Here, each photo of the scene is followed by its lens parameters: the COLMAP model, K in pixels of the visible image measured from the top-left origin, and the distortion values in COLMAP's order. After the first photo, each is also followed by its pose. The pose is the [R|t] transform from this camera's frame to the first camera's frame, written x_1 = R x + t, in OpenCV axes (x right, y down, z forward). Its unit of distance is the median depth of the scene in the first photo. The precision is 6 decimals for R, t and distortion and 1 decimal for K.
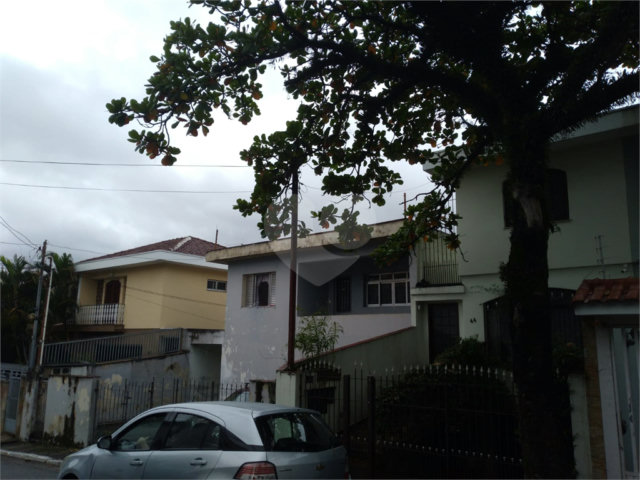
lens RADIAL K [[525.1, 0, 320.0], [0, 525.1, 240.0], [0, 0, 1]] dist [0.020746, -0.012520]
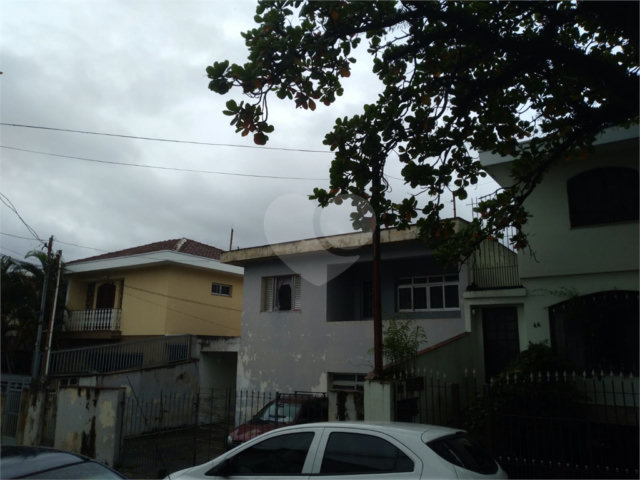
lens RADIAL K [[525.1, 0, 320.0], [0, 525.1, 240.0], [0, 0, 1]] dist [0.020746, -0.012520]
pose [[0.996578, 0.014834, 0.081313, -0.168898], [-0.013468, 0.999759, -0.017318, 0.020402], [-0.081550, 0.016163, 0.996538, 0.080856]]
